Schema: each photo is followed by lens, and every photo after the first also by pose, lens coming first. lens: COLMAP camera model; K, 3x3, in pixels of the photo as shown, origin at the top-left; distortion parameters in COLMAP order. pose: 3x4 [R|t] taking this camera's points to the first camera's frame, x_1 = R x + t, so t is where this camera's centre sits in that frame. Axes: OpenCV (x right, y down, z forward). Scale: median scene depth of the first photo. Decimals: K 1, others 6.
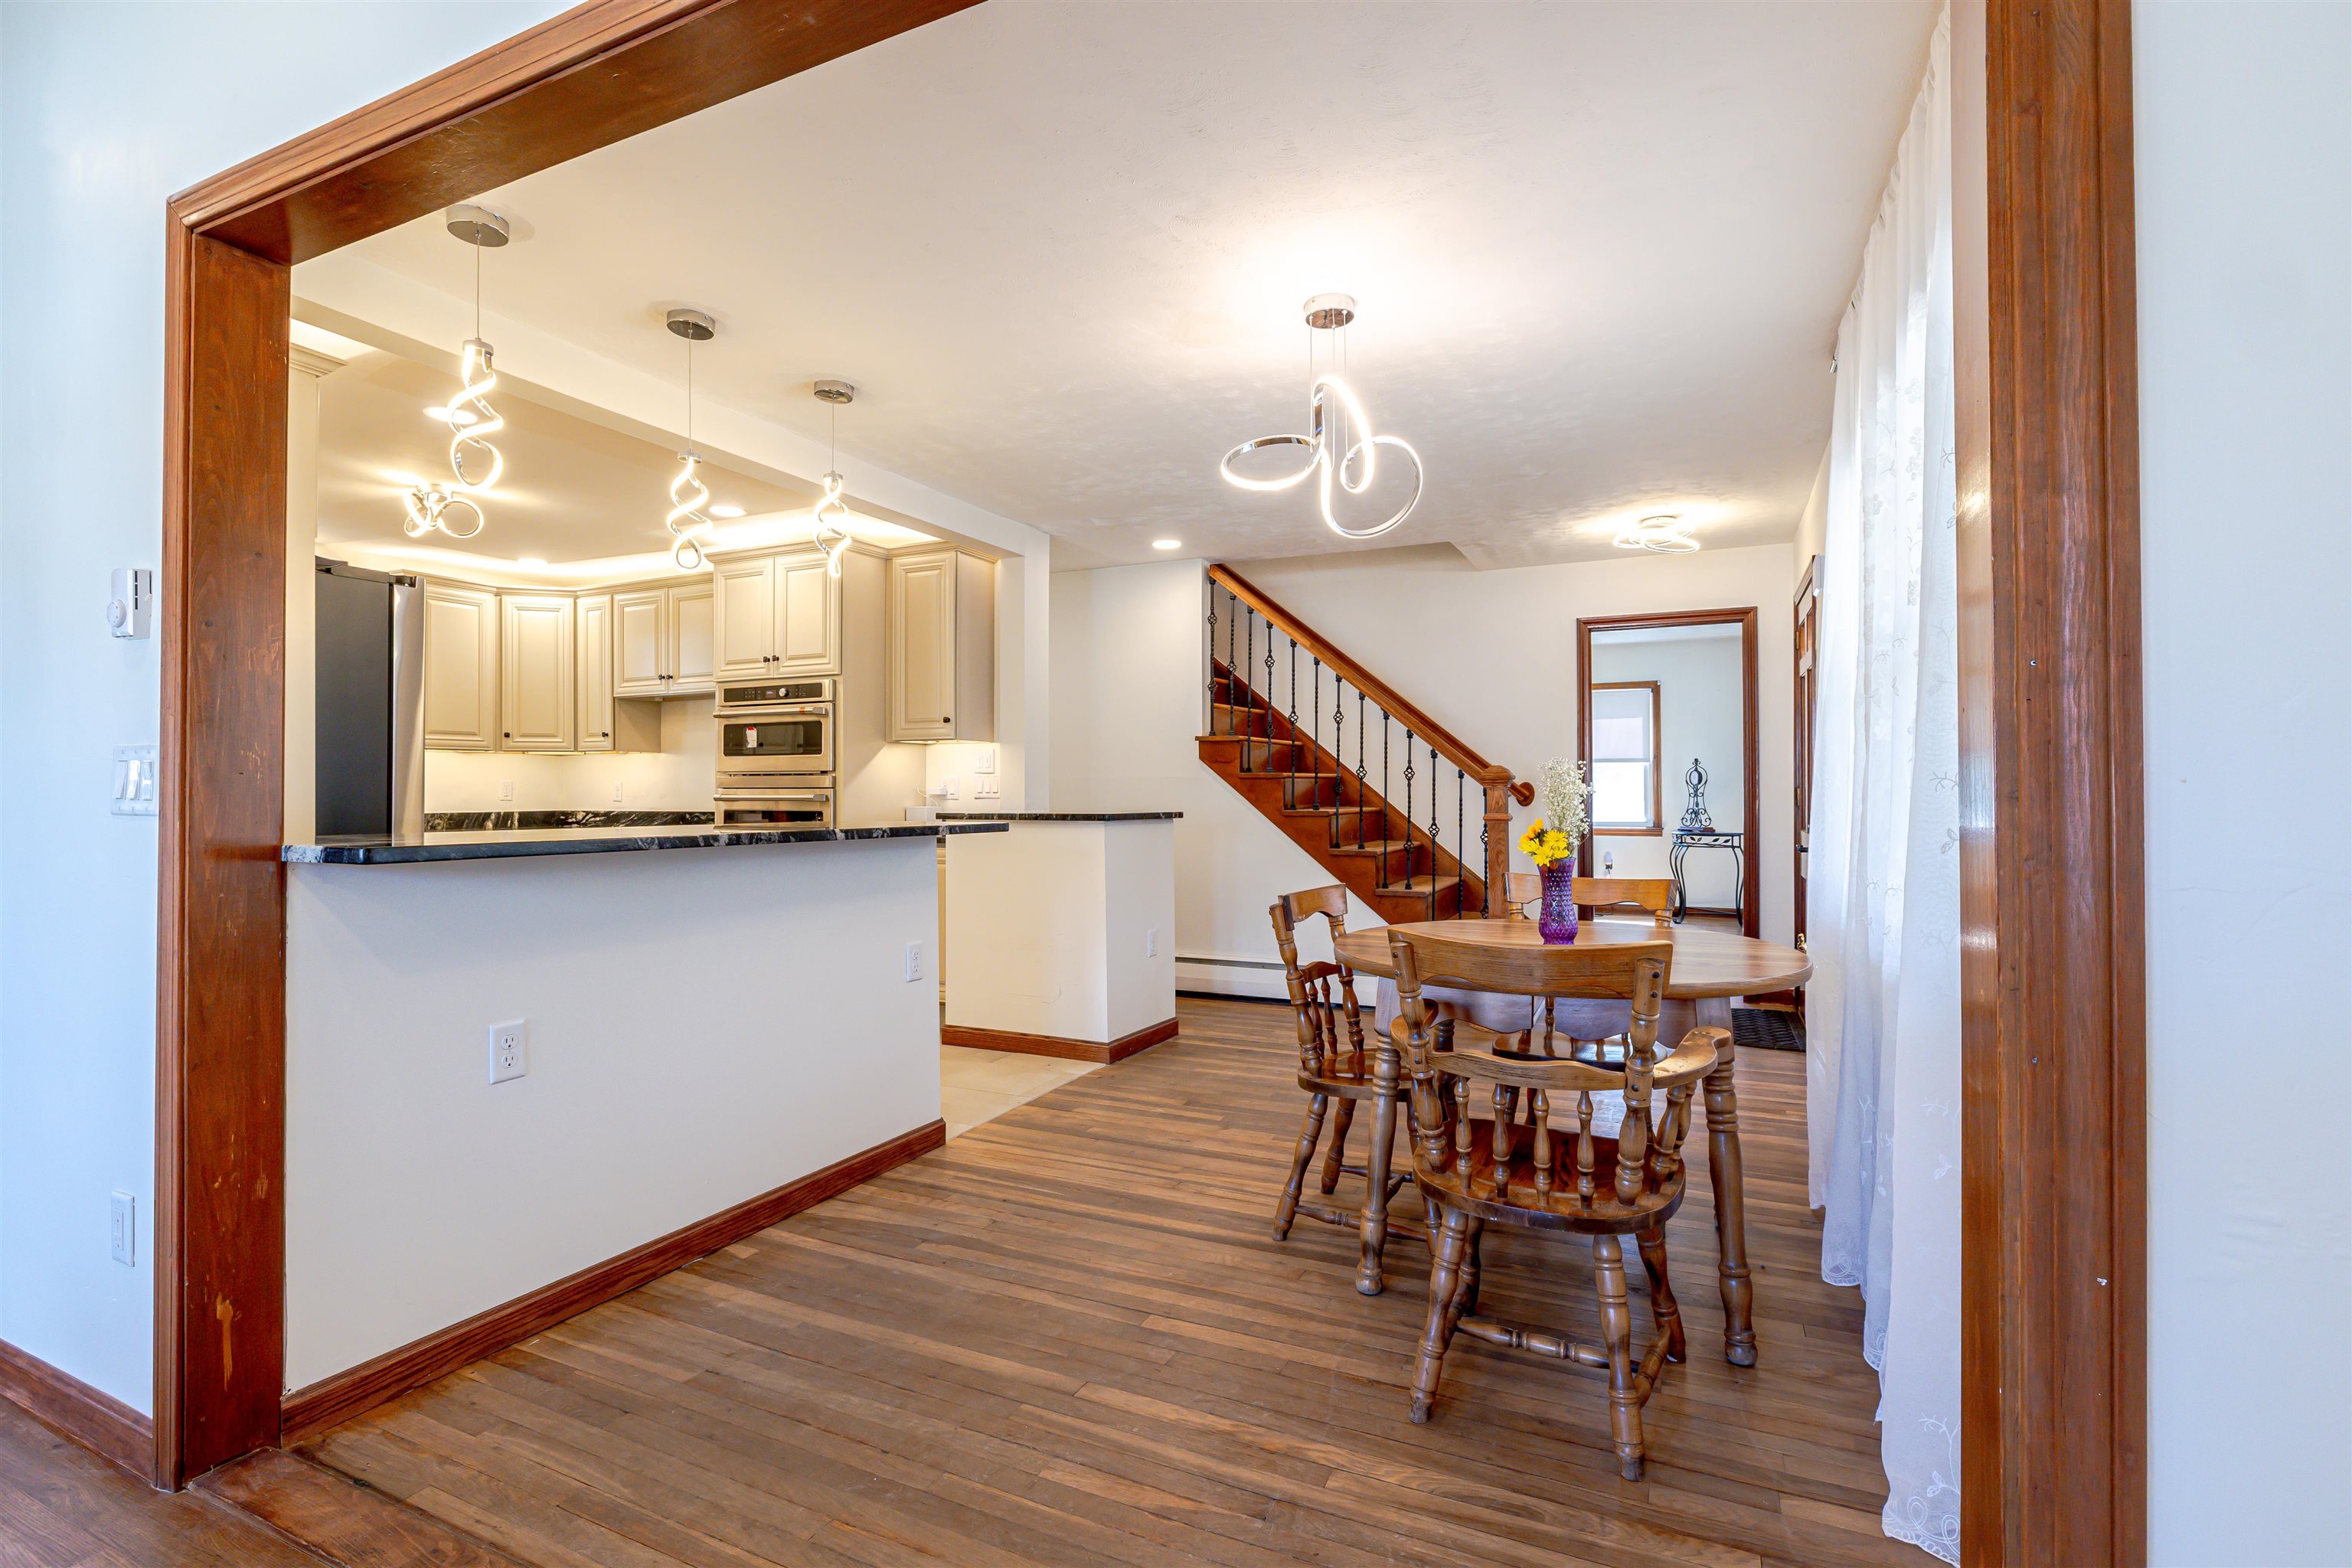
lens RADIAL K [[1087.2, 0, 1179.5], [0, 1087.2, 788.9], [0, 0, 1]] dist [-0.005858, -0.000206]
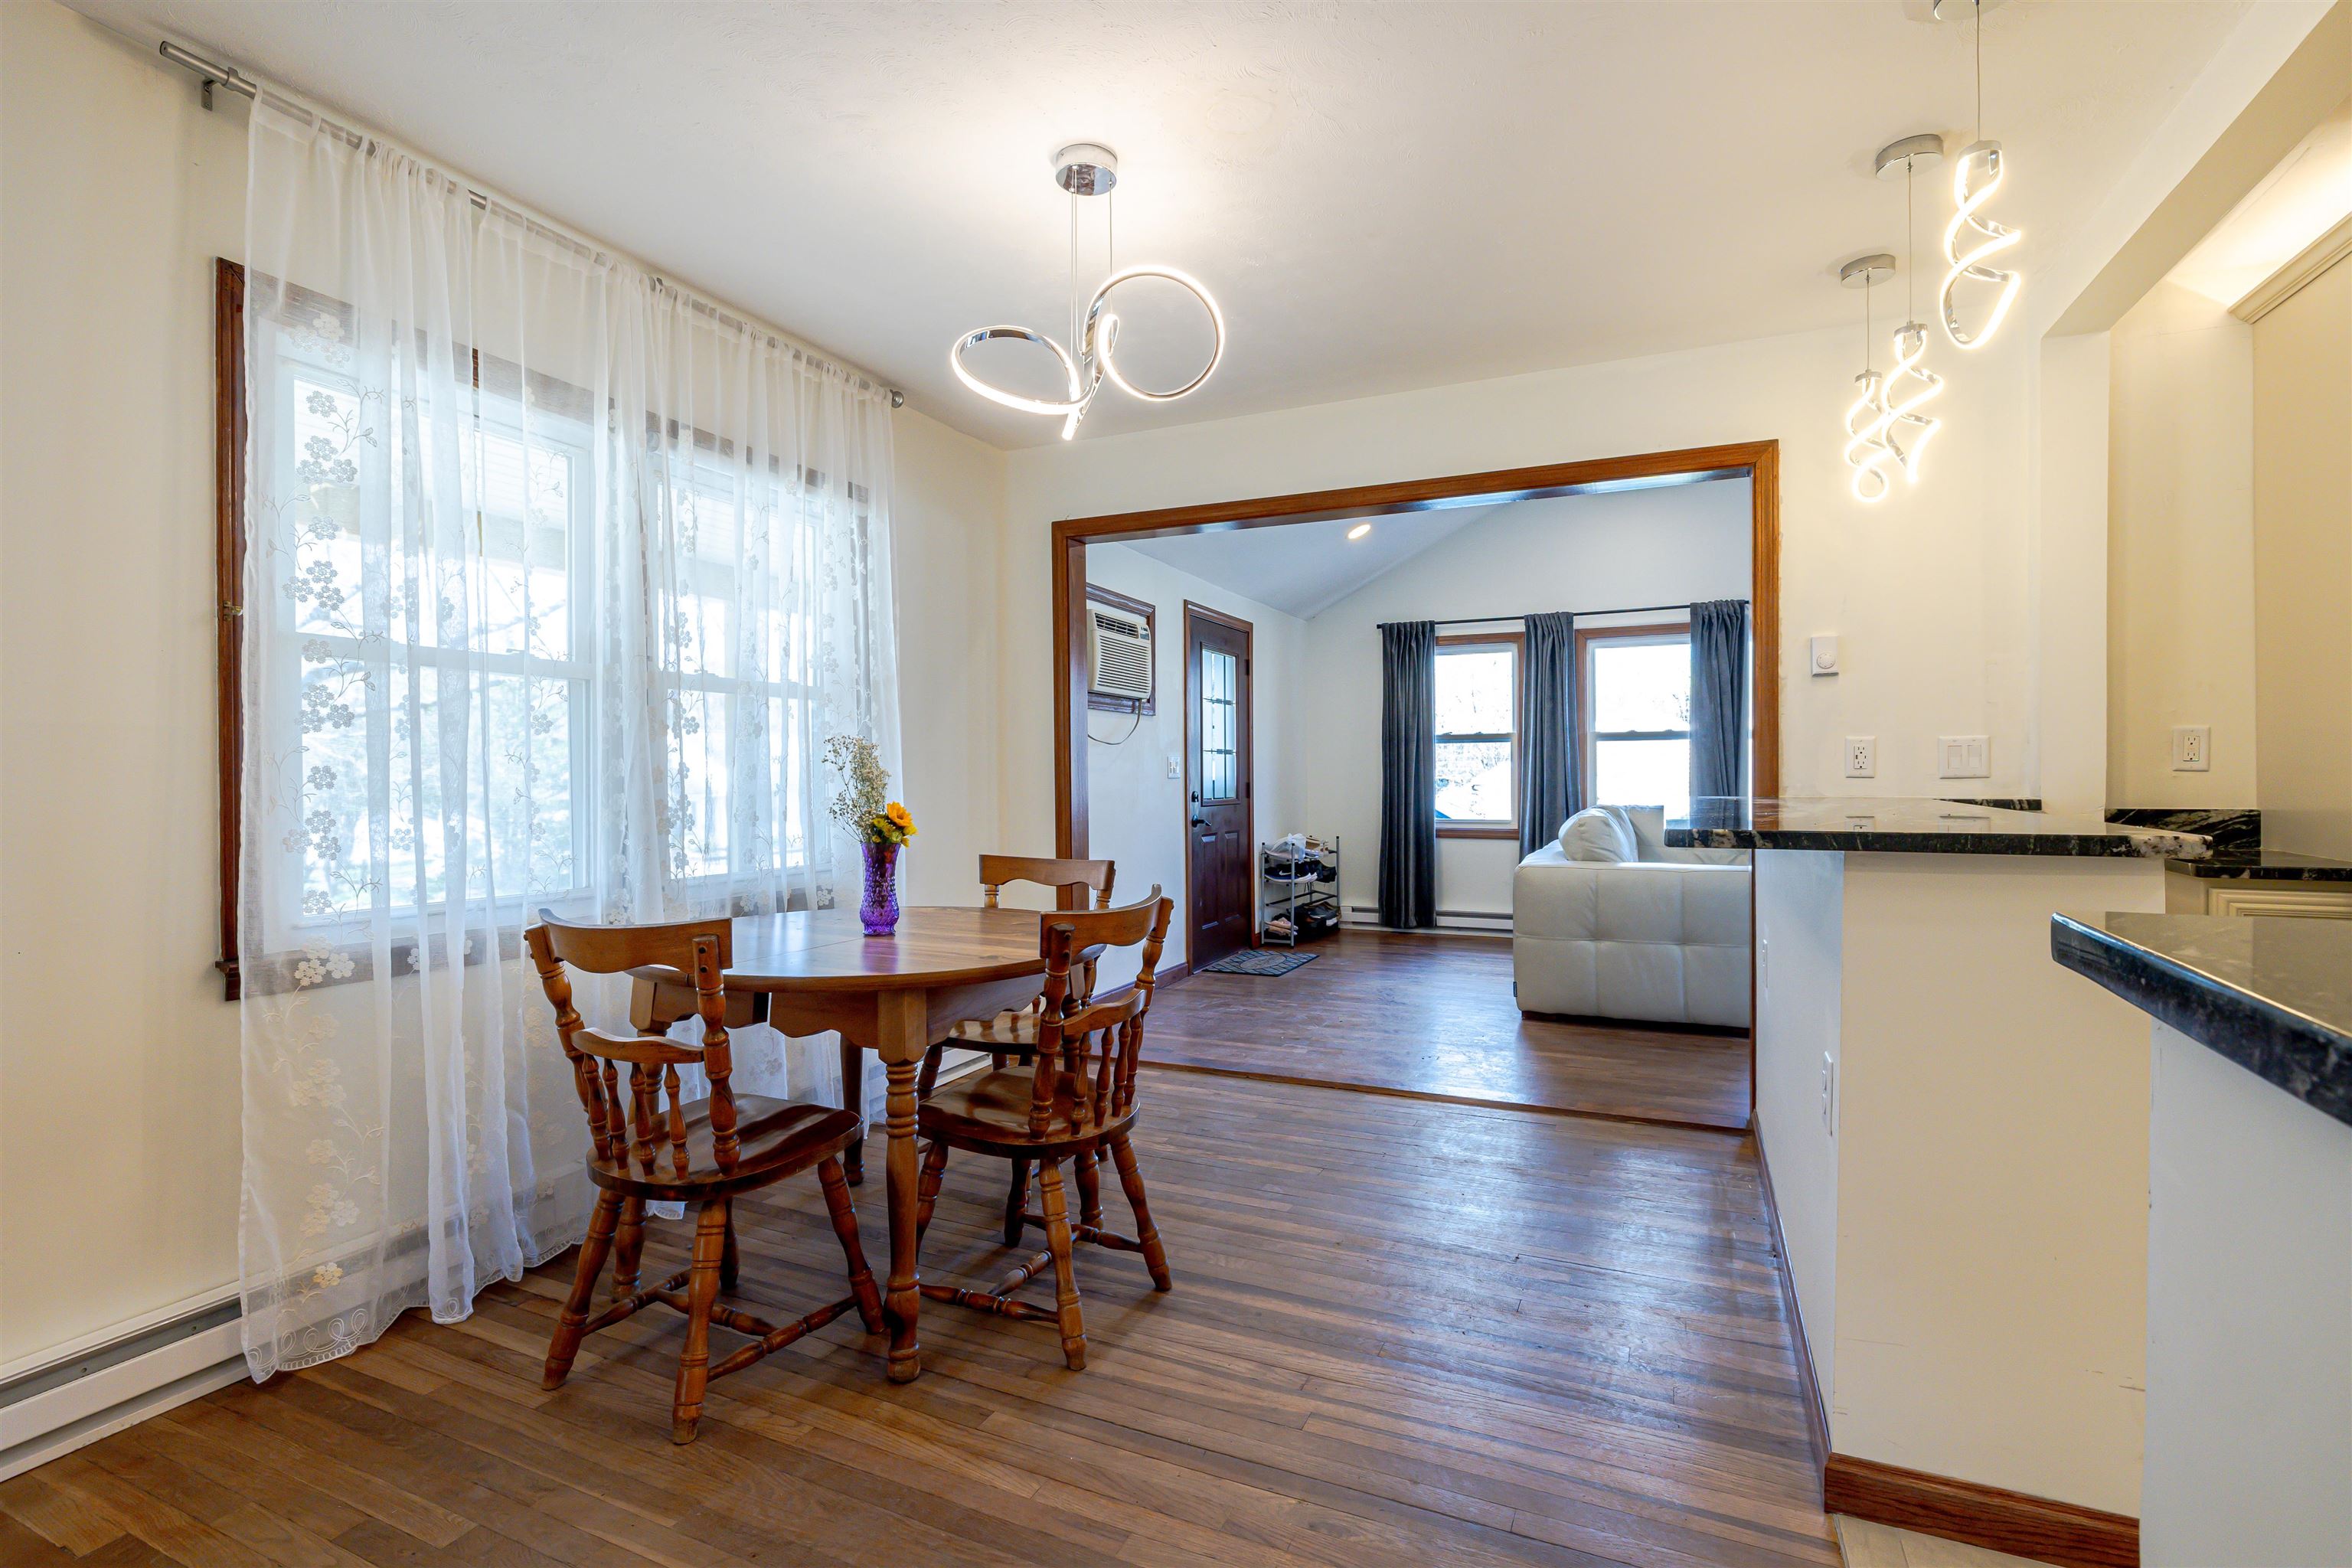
lens RADIAL K [[1087.2, 0, 1174.9], [0, 1087.2, 789.5], [0, 0, 1]] dist [-0.005858, -0.000206]
pose [[-0.999945, 0.001685, -0.010376, 0.083604], [0.001701, 0.999997, -0.001553, 0.025564], [0.010374, -0.001570, -0.999945, 1.718807]]
